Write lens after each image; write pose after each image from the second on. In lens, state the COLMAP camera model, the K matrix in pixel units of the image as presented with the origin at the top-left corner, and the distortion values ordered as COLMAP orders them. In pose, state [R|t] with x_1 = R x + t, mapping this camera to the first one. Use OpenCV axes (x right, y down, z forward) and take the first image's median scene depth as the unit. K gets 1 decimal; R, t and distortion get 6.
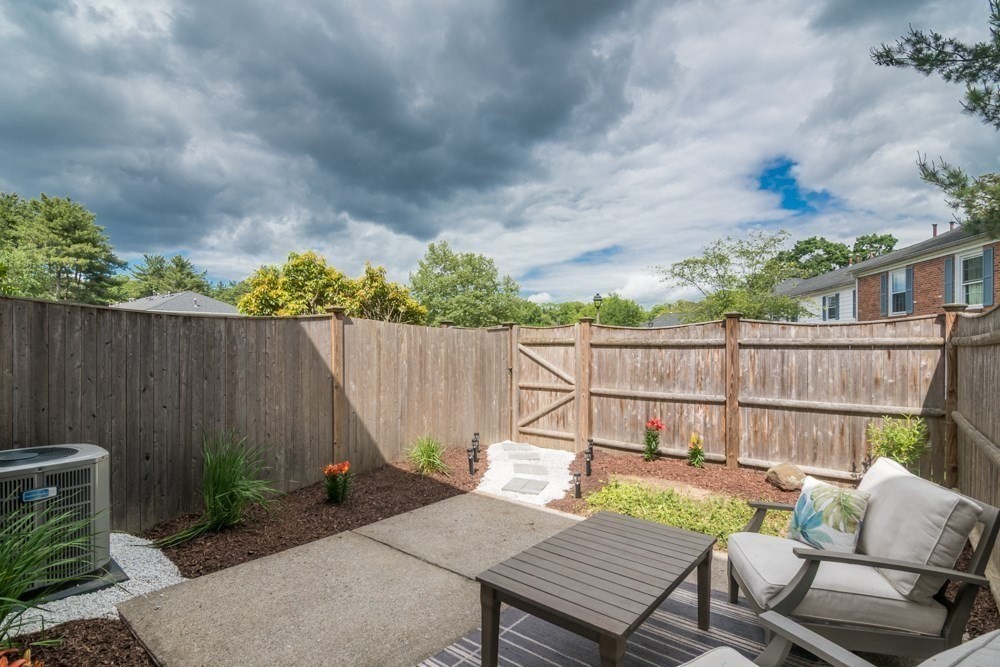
lens RADIAL K [[484.8, 0, 498.6], [0, 484.8, 342.1], [0, 0, 1]] dist [-0.011635, 0.000140]
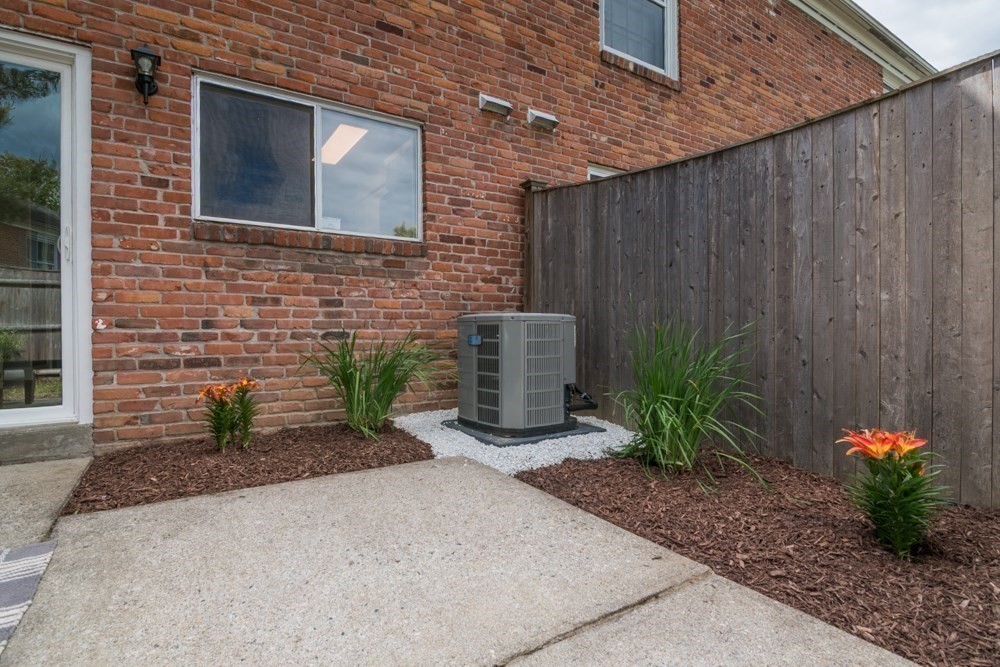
lens RADIAL K [[494.3, 0, 492.9], [0, 494.3, 339.3], [0, 0, 1]] dist [-0.017768, -0.000254]
pose [[-0.307284, 0.015749, -0.951487, 0.101627], [0.002709, 0.999873, 0.015675, 0.193427], [0.951614, 0.002239, -0.307288, 0.913448]]
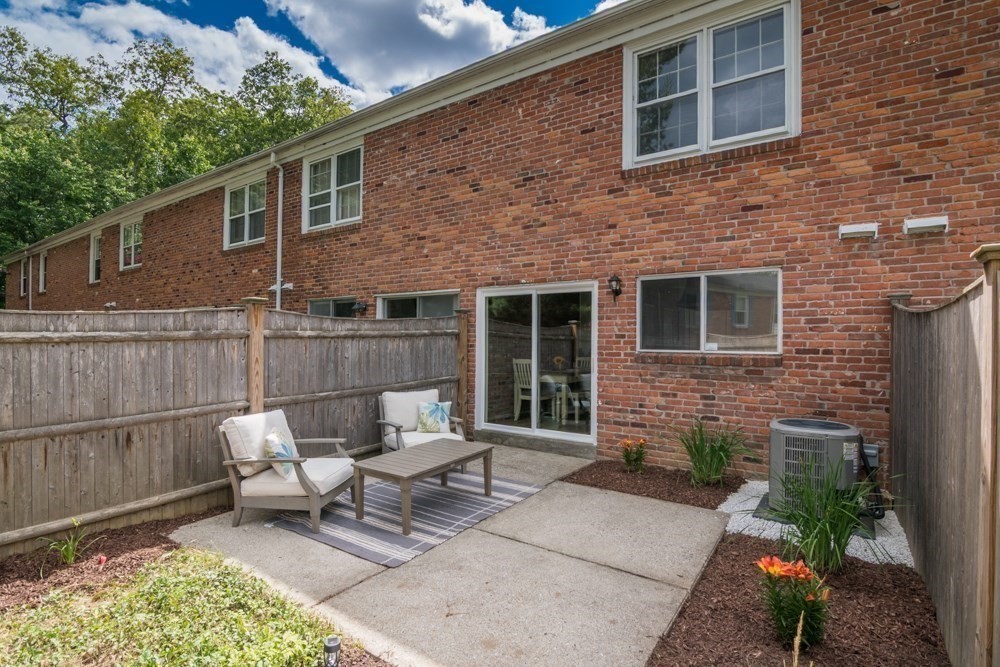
lens RADIAL K [[494.3, 0, 492.9], [0, 494.3, 339.3], [0, 0, 1]] dist [-0.017768, -0.000254]
pose [[-0.997973, -0.007914, -0.063142, 0.054486], [-0.007884, 0.999969, -0.000718, -0.008312], [0.063146, -0.000219, -0.998004, 1.689618]]
